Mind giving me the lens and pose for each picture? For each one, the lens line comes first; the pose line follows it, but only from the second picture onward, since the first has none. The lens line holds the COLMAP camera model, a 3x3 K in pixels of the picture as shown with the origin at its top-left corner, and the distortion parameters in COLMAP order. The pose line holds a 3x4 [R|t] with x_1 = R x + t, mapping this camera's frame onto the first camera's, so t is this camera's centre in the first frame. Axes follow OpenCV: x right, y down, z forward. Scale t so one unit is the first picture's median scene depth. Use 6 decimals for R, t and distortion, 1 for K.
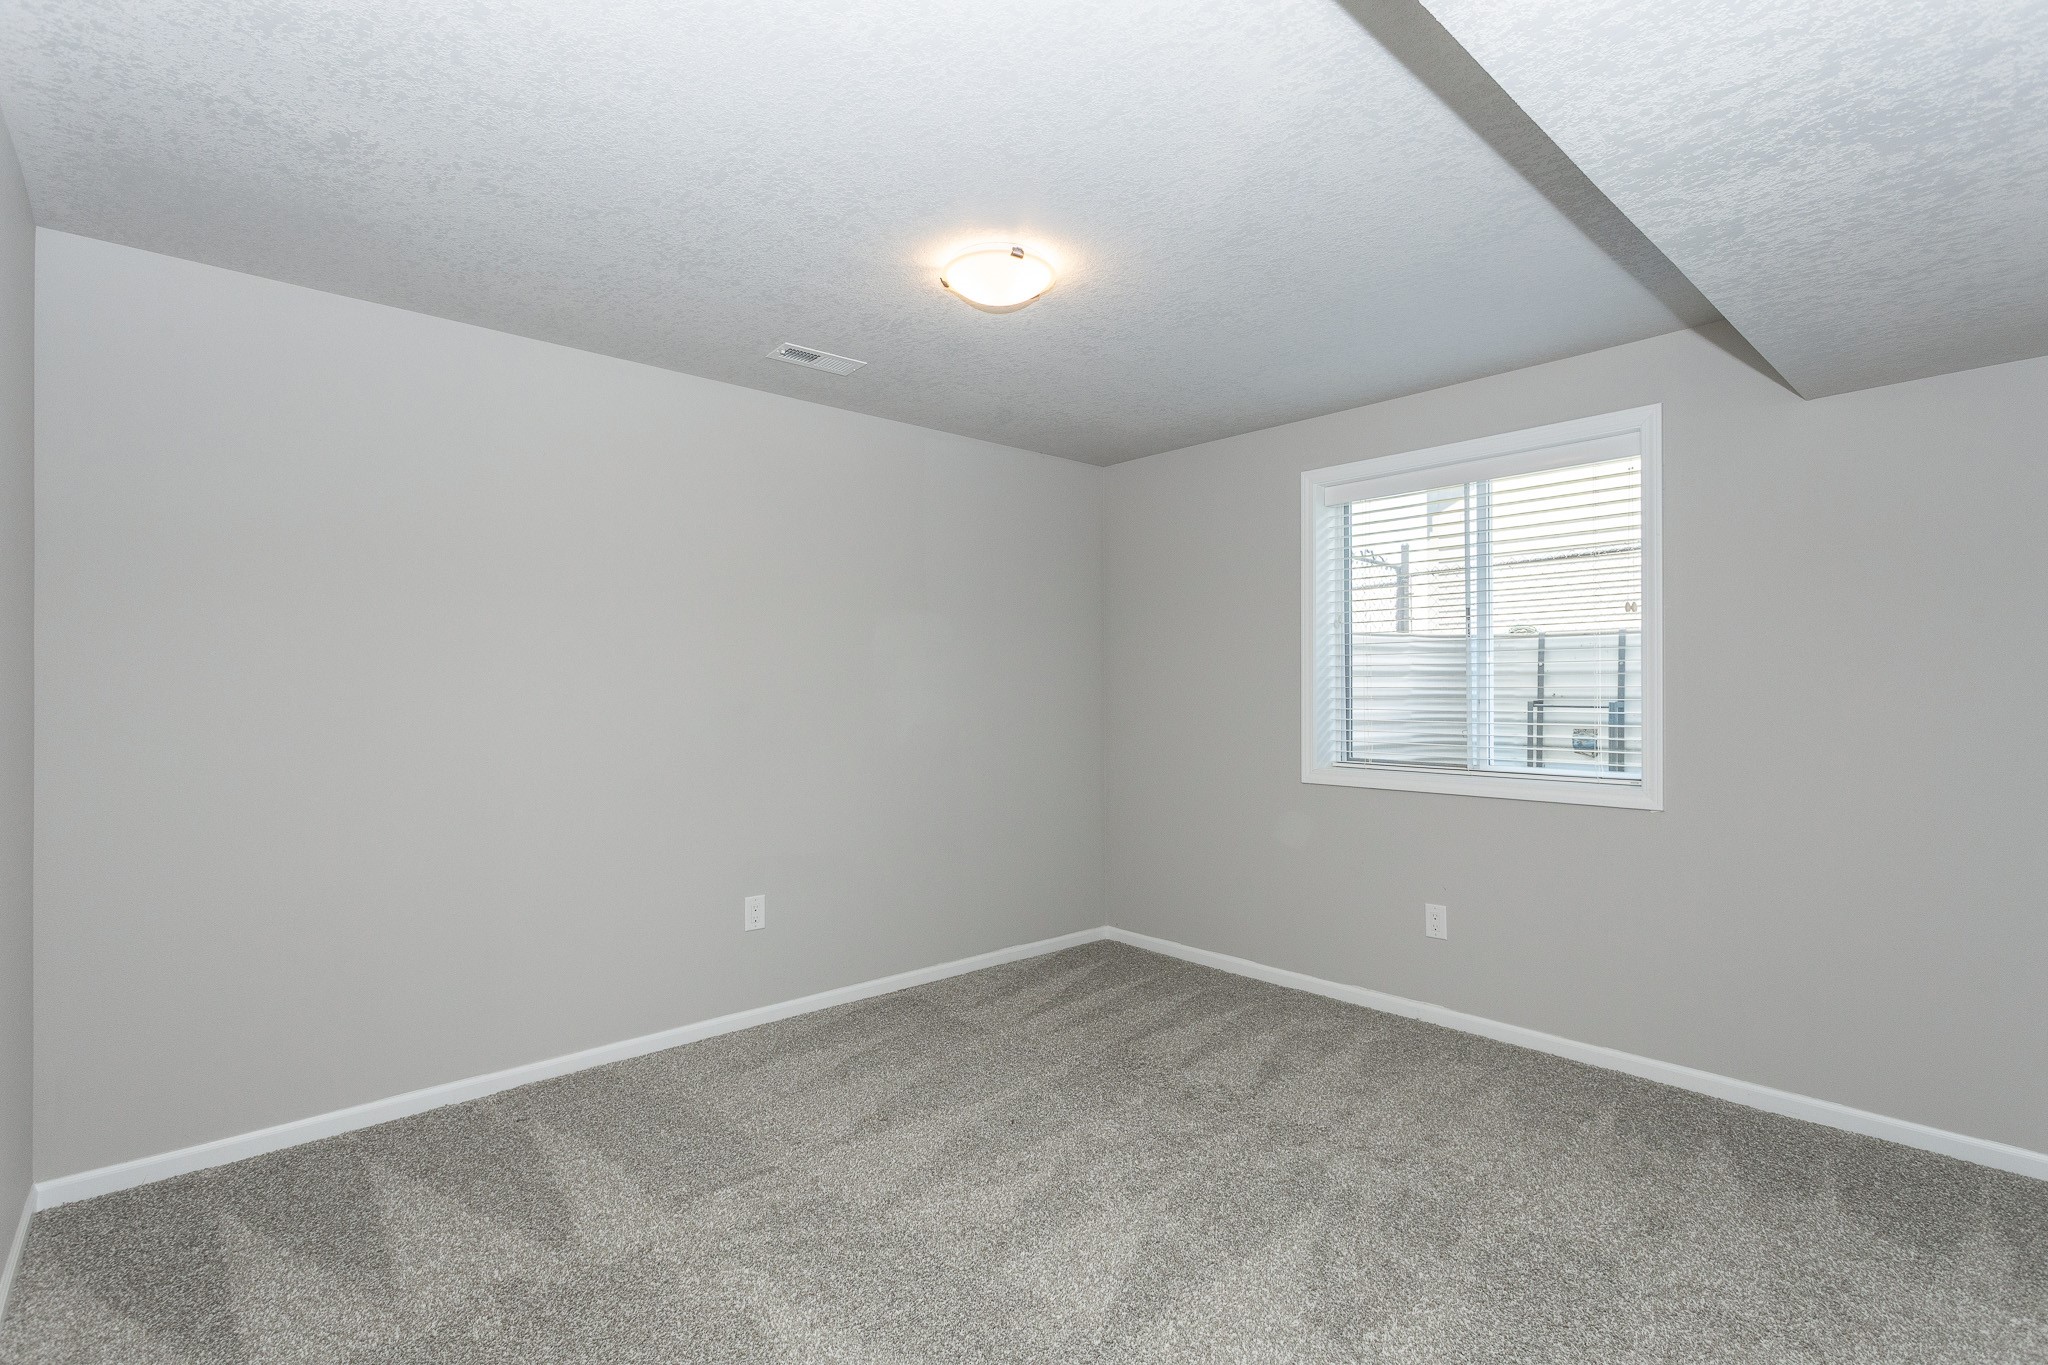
lens RADIAL K [[977.6, 0, 1022.0], [0, 977.6, 684.9], [0, 0, 1]] dist [0.003511, 0.000177]
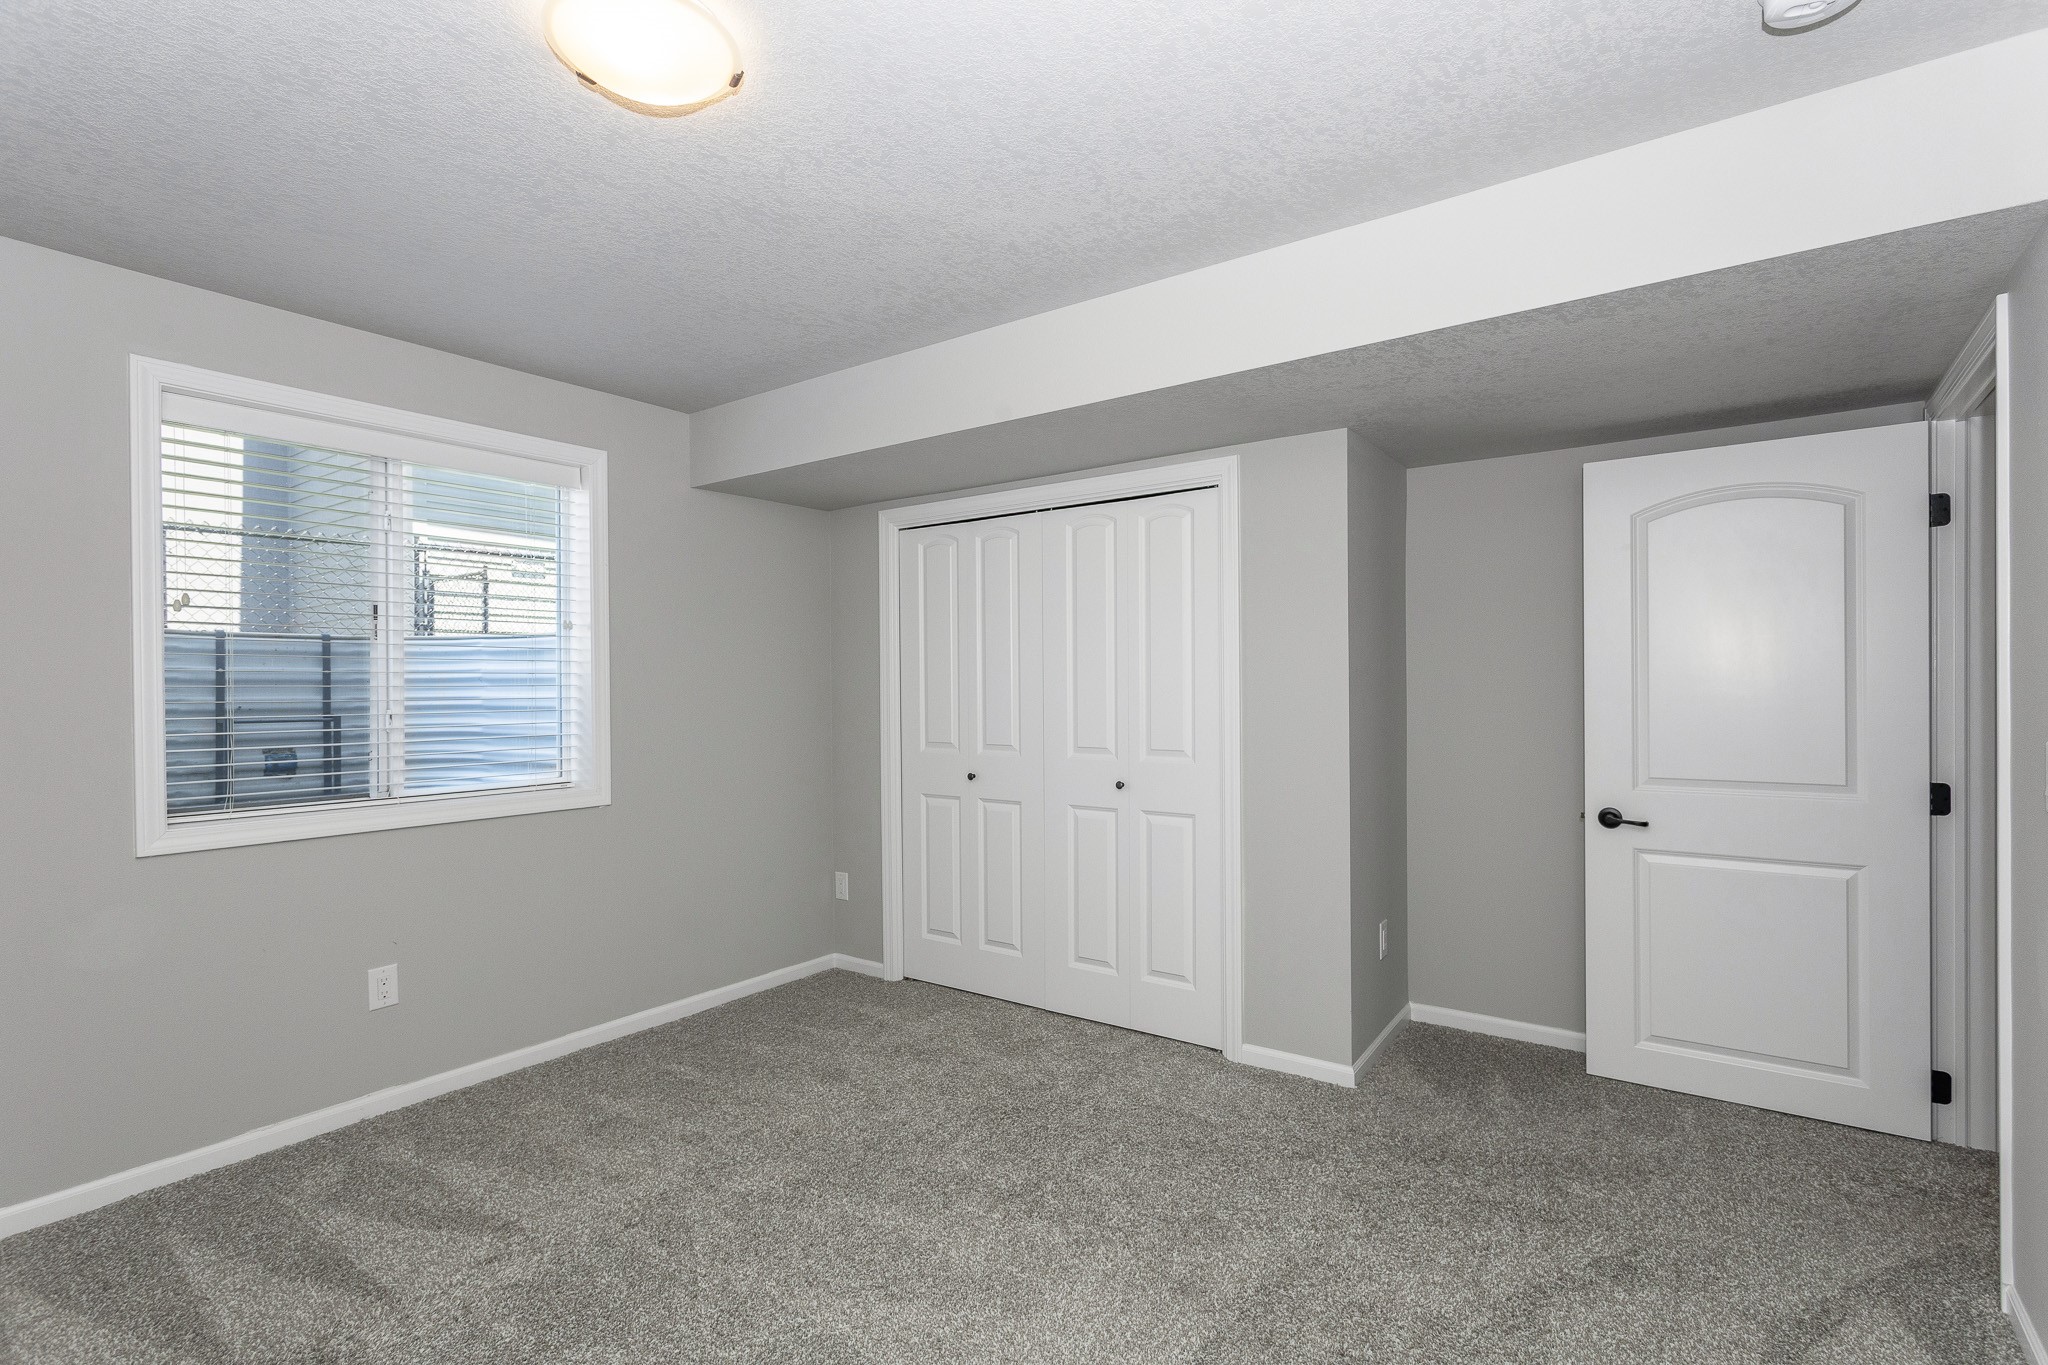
lens RADIAL K [[977.6, 0, 1023.3], [0, 977.6, 698.6], [0, 0, 1]] dist [0.003511, 0.000177]
pose [[-0.245292, 0.002622, 0.969446, -0.485263], [0.000273, 0.999996, -0.002636, 0.004735], [-0.969449, -0.000382, -0.245292, 0.670498]]
